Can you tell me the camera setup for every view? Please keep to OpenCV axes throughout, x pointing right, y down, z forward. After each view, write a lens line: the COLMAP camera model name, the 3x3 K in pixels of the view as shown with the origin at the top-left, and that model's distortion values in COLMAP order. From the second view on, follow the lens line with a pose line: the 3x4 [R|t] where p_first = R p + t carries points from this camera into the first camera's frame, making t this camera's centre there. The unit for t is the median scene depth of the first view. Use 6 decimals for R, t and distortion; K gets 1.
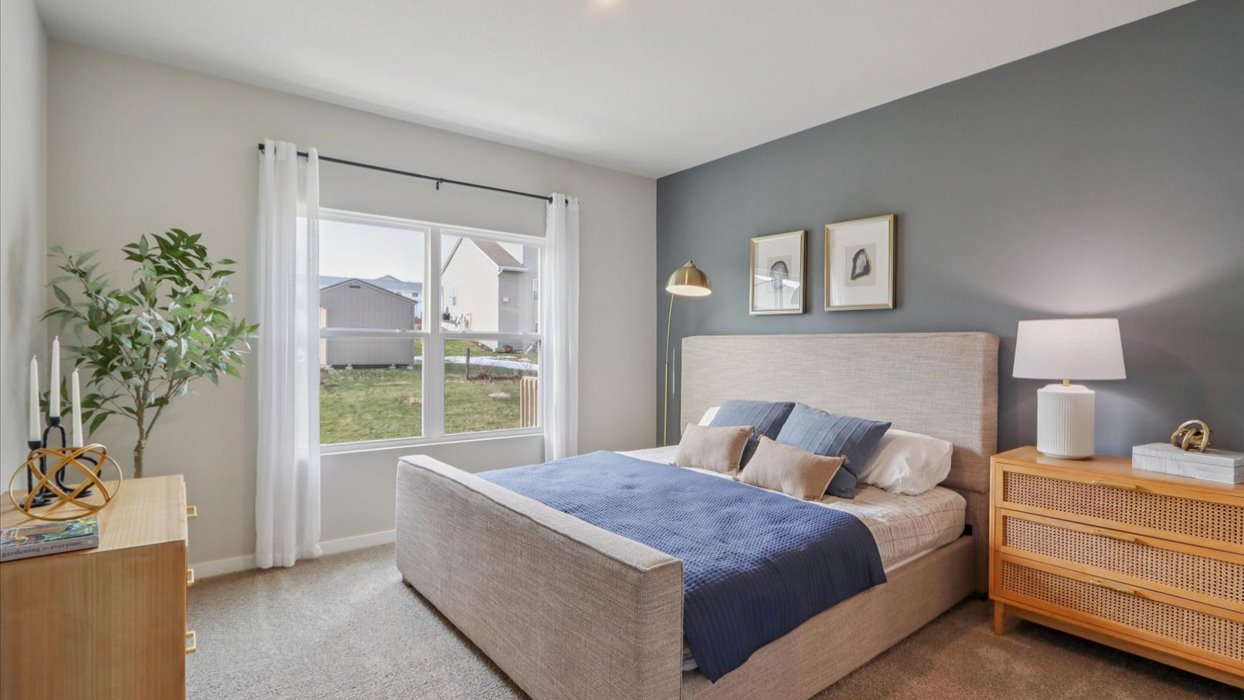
lens RADIAL K [[587.8, 0, 616.8], [0, 587.8, 351.3], [0, 0, 1]] dist [-0.002291, 0.000280]
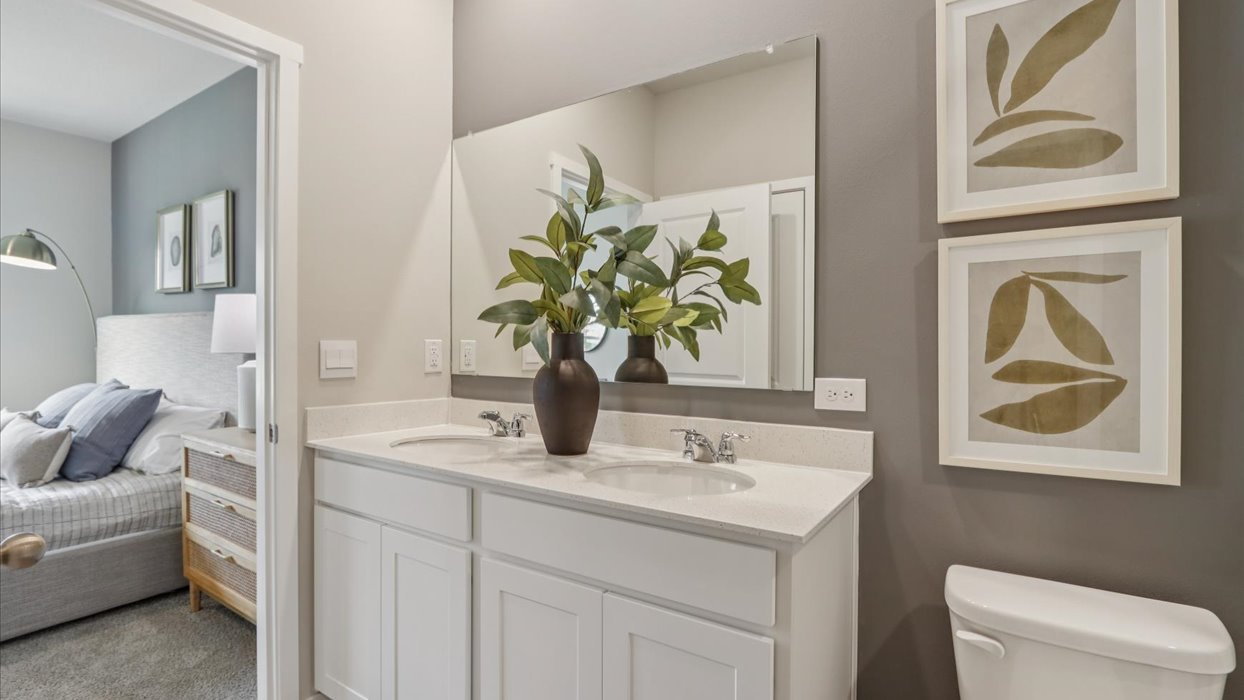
lens RADIAL K [[587.8, 0, 622.6], [0, 587.8, 341.8], [0, 0, 1]] dist [-0.002291, 0.000280]
pose [[0.957026, 0.001175, 0.289999, 0.777591], [-0.000923, 0.999999, -0.001009, 0.019455], [-0.290000, 0.000698, 0.957026, -0.126674]]
